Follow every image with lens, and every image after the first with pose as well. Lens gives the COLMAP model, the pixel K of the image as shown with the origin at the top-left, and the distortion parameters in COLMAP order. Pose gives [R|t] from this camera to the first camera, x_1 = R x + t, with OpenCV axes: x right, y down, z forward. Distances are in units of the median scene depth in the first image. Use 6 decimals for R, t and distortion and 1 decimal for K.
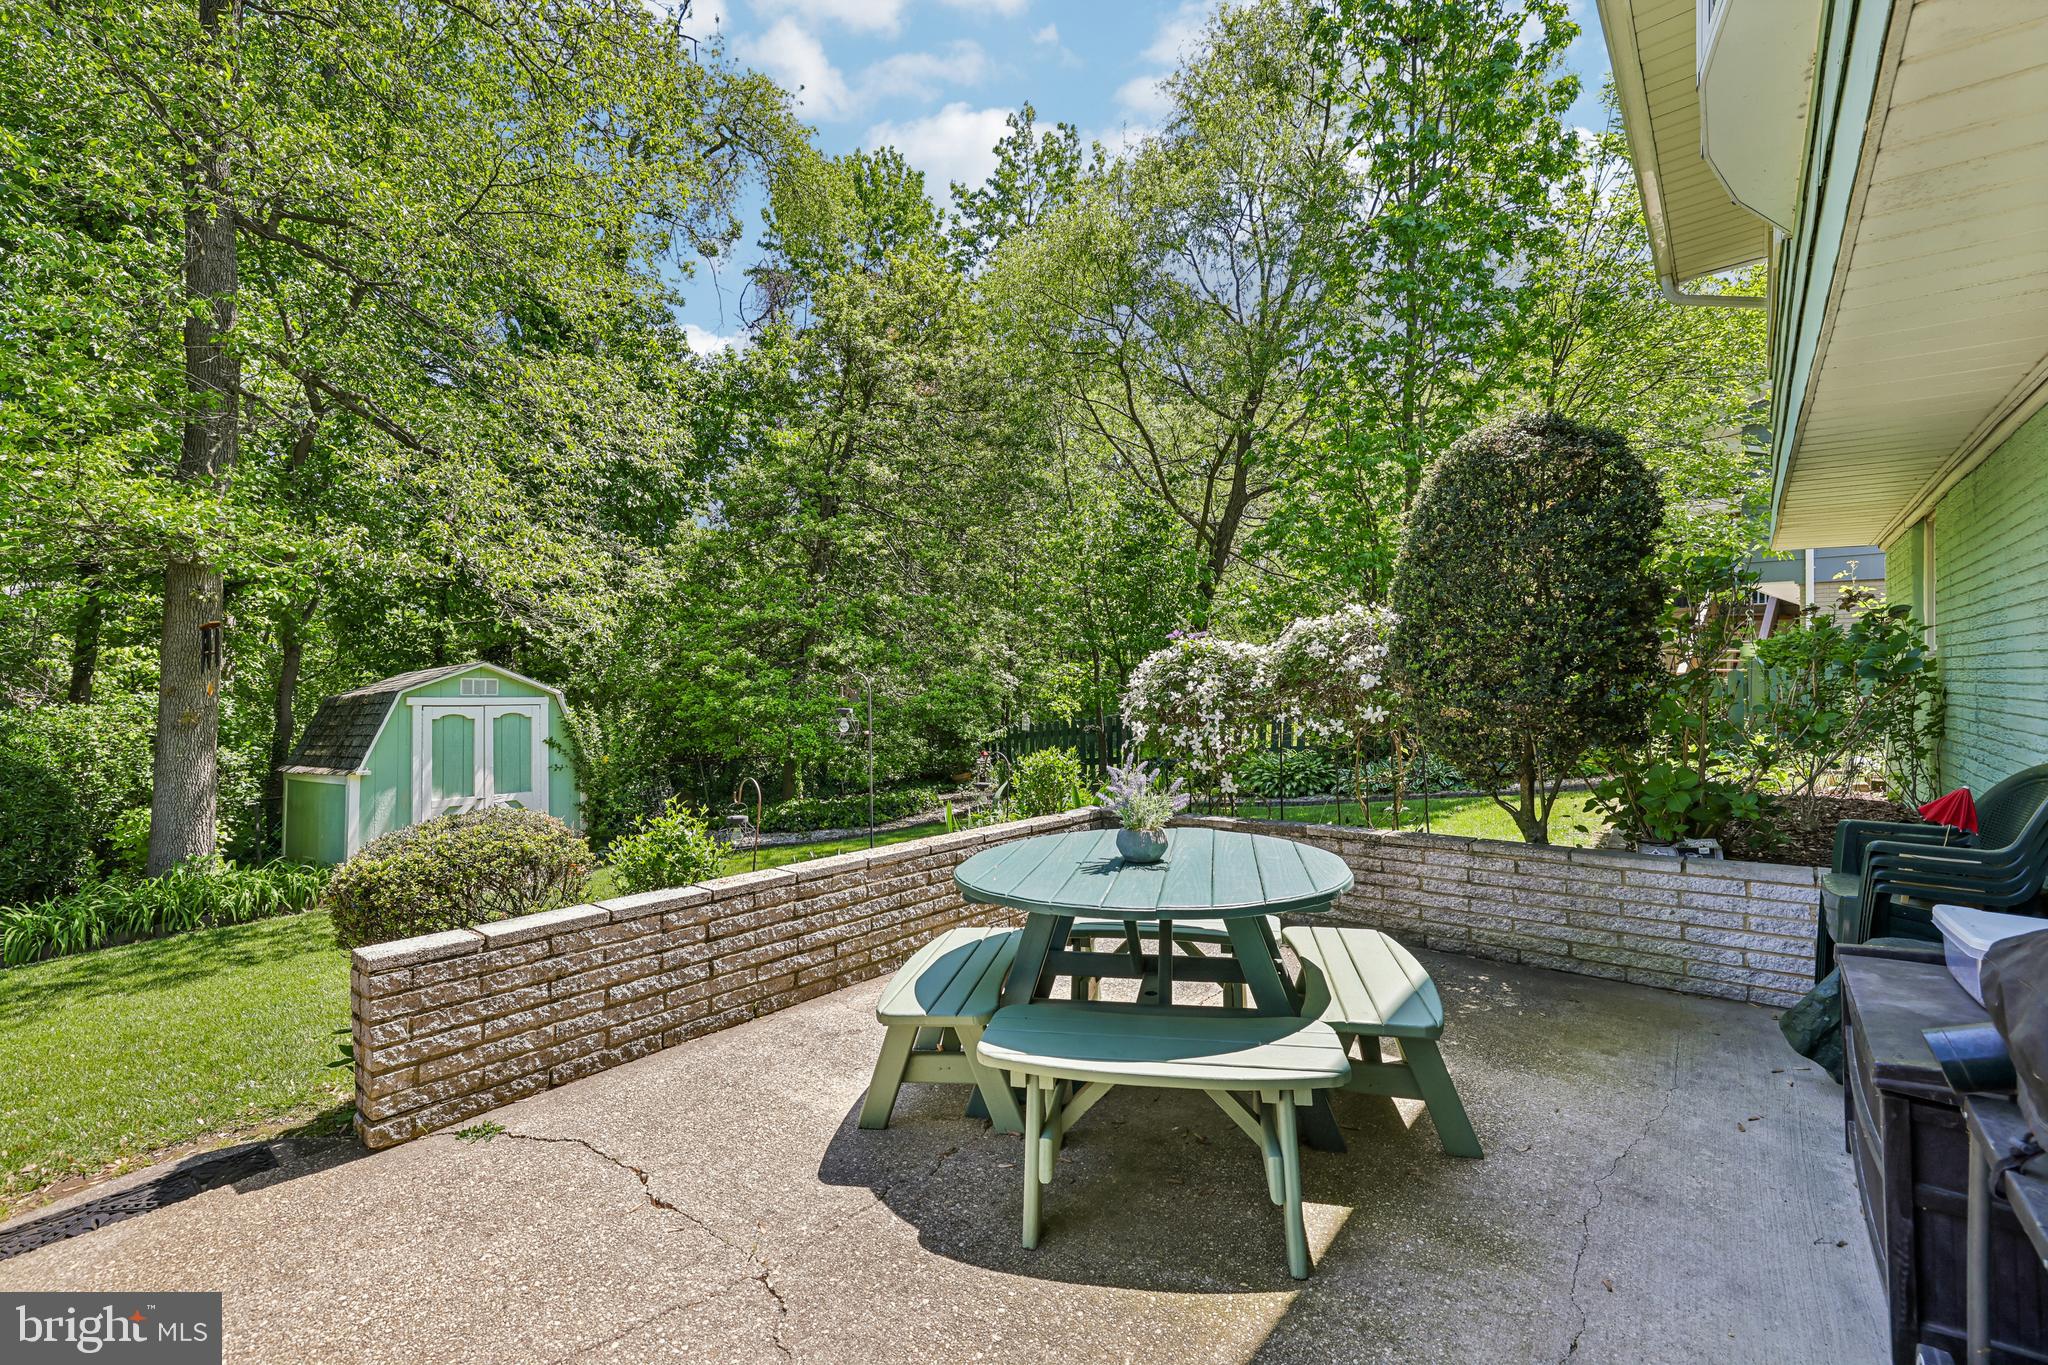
lens RADIAL K [[919.5, 0, 1024.0], [0, 919.5, 682.5], [0, 0, 1]] dist [0.003277, 0.000360]
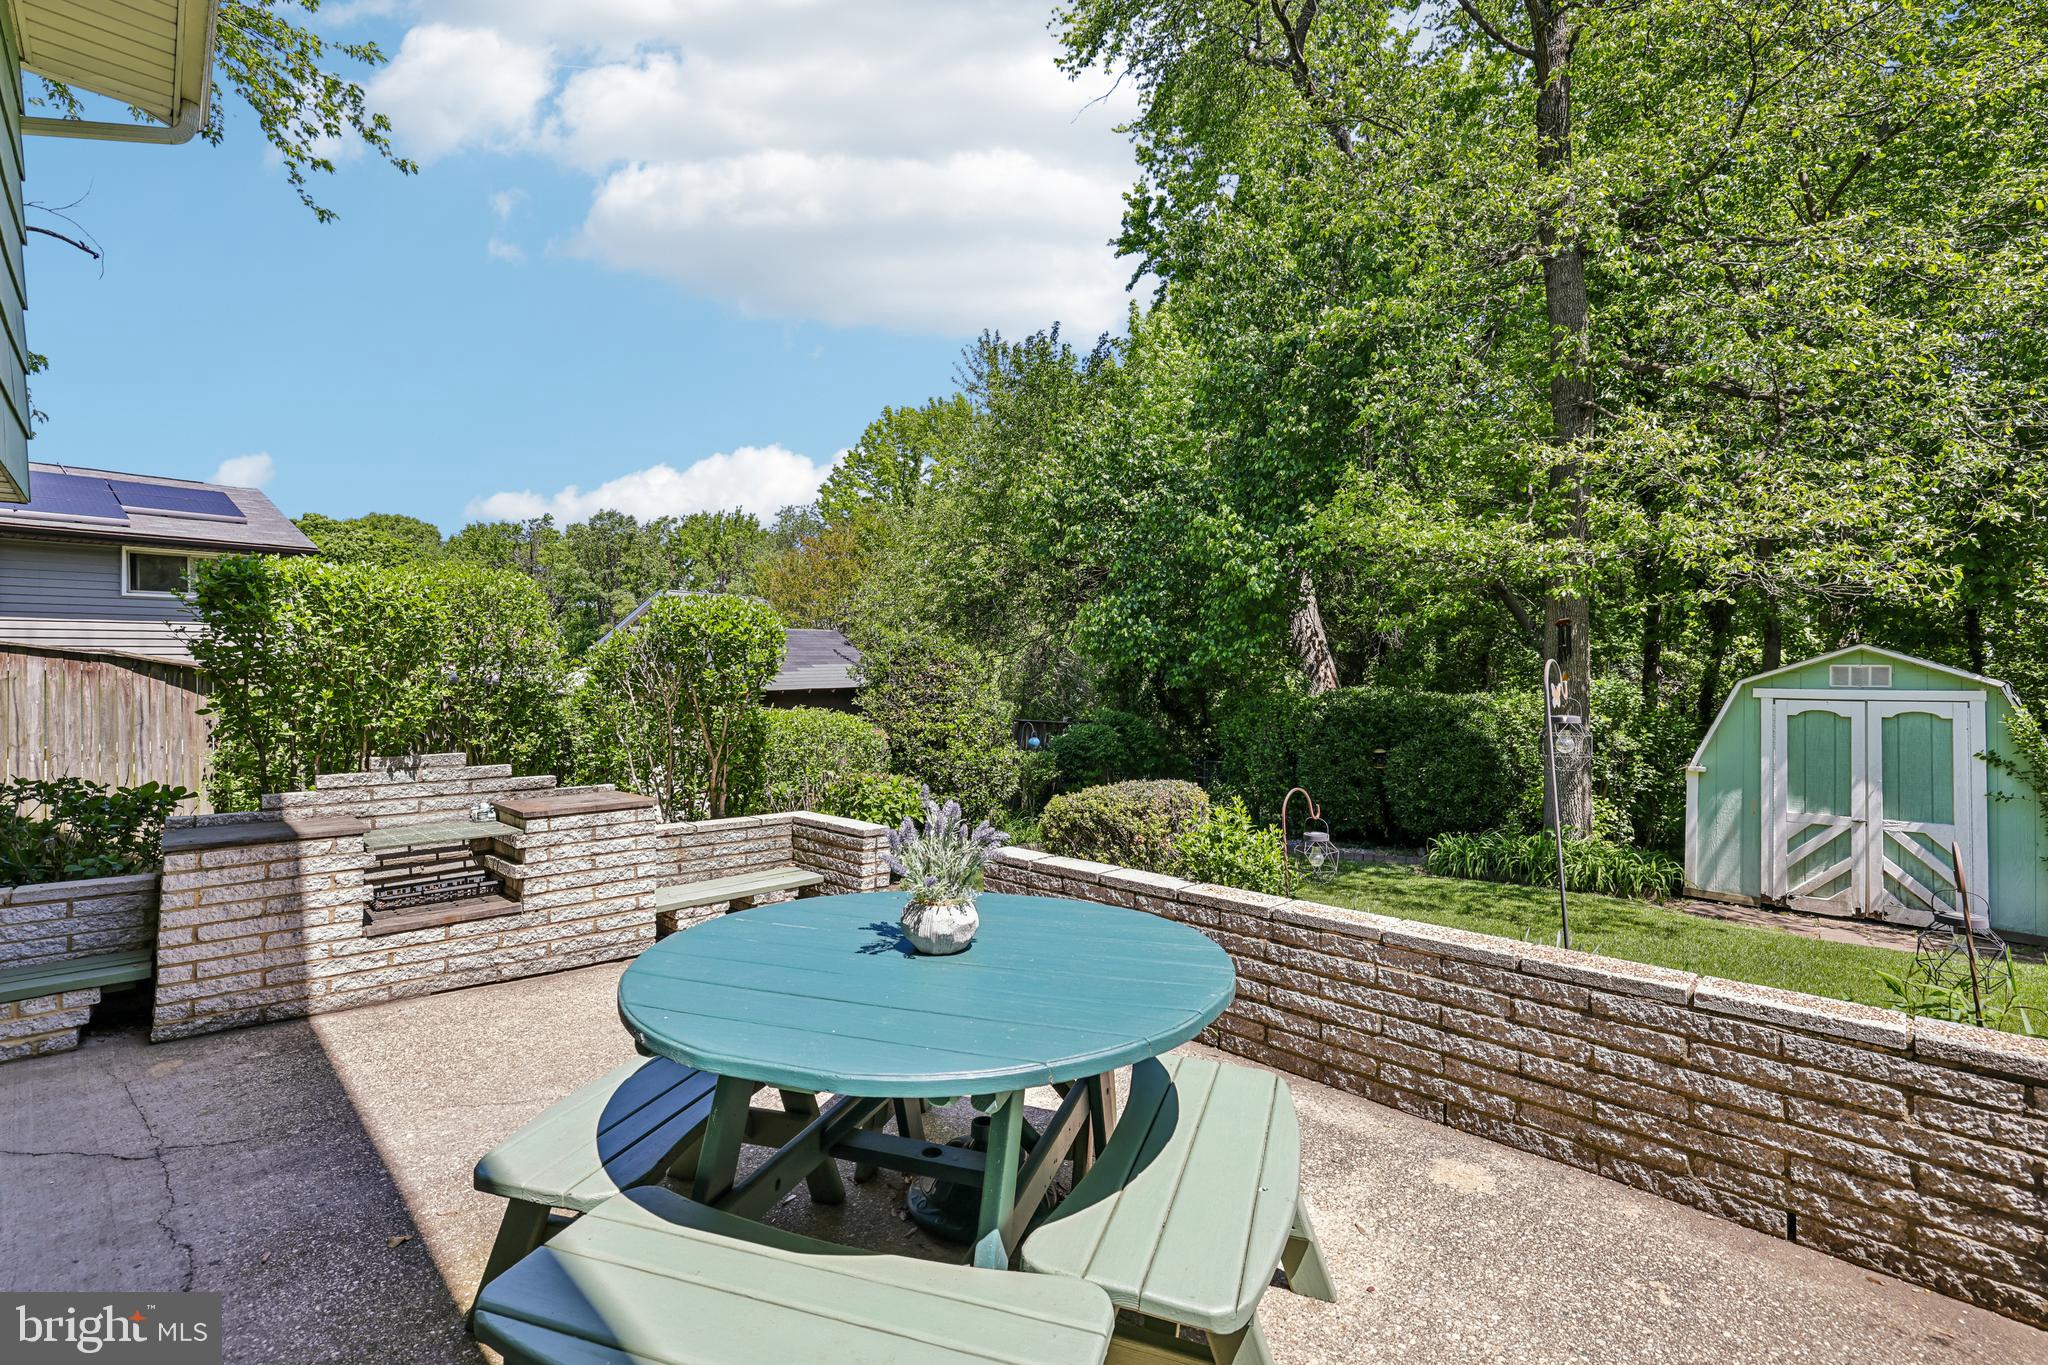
lens RADIAL K [[919.5, 0, 1024.0], [0, 919.5, 682.5], [0, 0, 1]] dist [0.003277, 0.000360]
pose [[-0.143434, 0.007905, -0.989628, 0.294502], [0.007731, 0.999947, 0.006867, -0.000854], [0.989630, -0.006666, -0.143487, 0.443232]]
